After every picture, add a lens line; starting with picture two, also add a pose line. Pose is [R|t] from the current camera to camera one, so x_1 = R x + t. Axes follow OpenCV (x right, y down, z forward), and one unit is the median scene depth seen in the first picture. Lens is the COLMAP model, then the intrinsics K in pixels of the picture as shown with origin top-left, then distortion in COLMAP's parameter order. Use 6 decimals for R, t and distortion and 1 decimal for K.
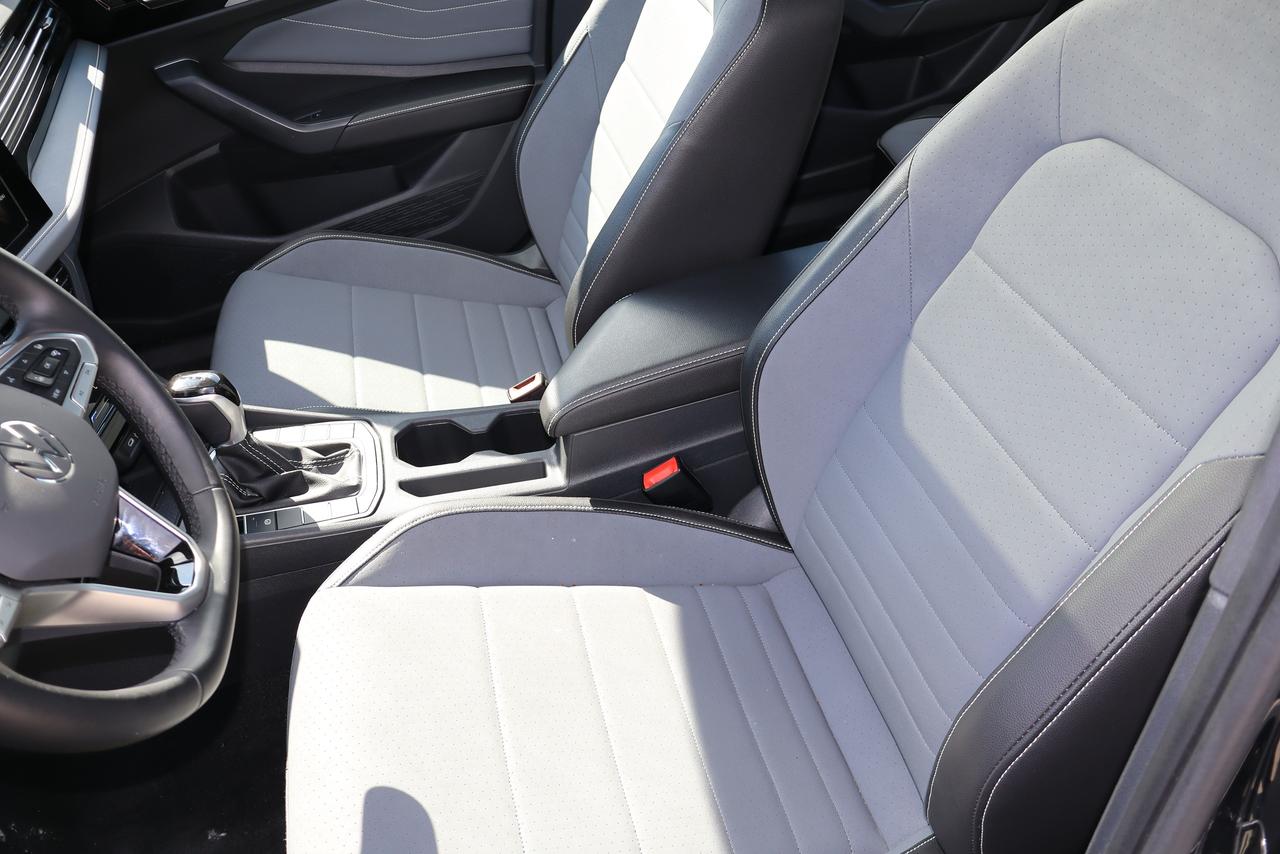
lens RADIAL K [[1075.4, 0, 651.6], [0, 1075.4, 420.6], [0, 0, 1]] dist [0.006098, 0.012758]
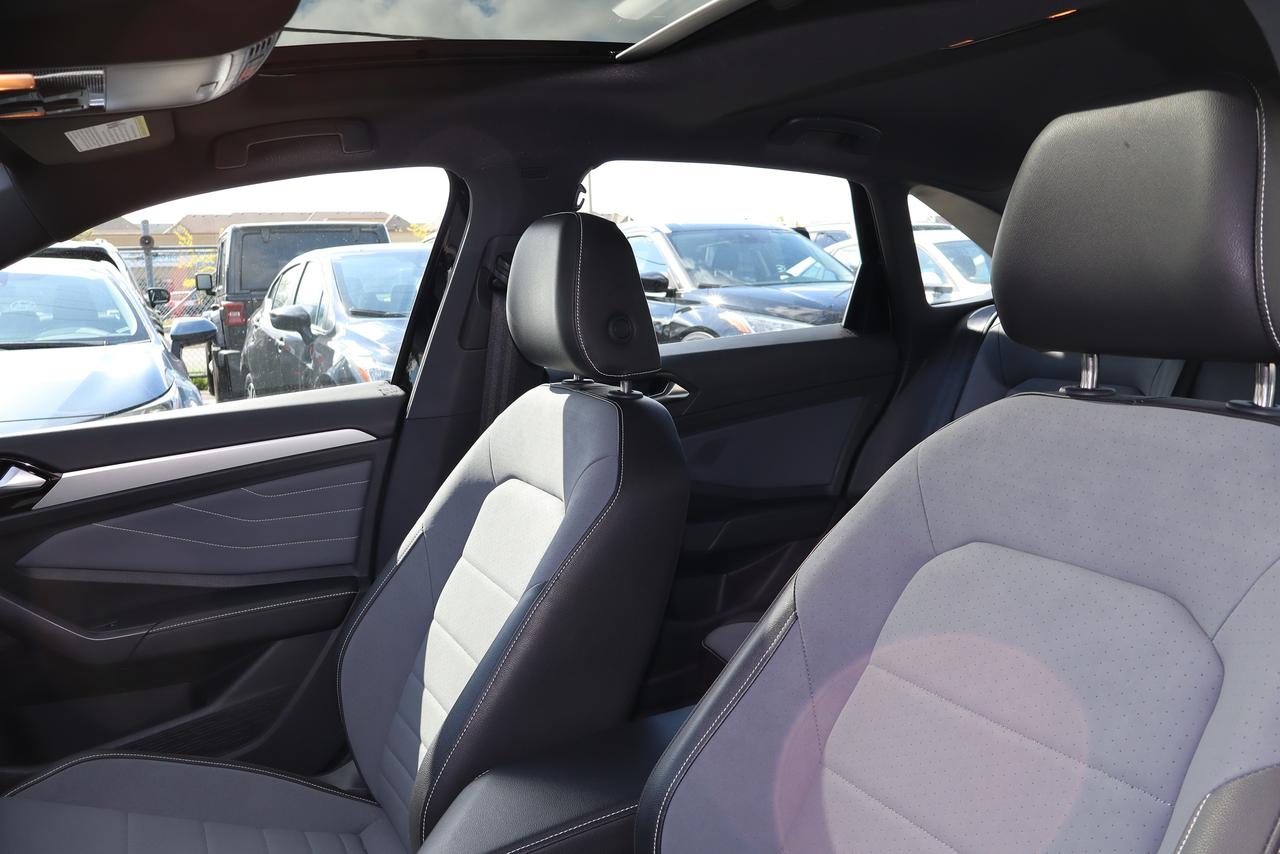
lens RADIAL K [[1075.4, 0, 641.6], [0, 1075.4, 441.3], [0, 0, 1]] dist [0.006098, 0.012758]
pose [[0.975268, 0.016868, 0.220382, -0.081315], [0.097961, 0.860815, -0.499400, 0.087084], [-0.198132, 0.508638, 0.837873, 0.069363]]
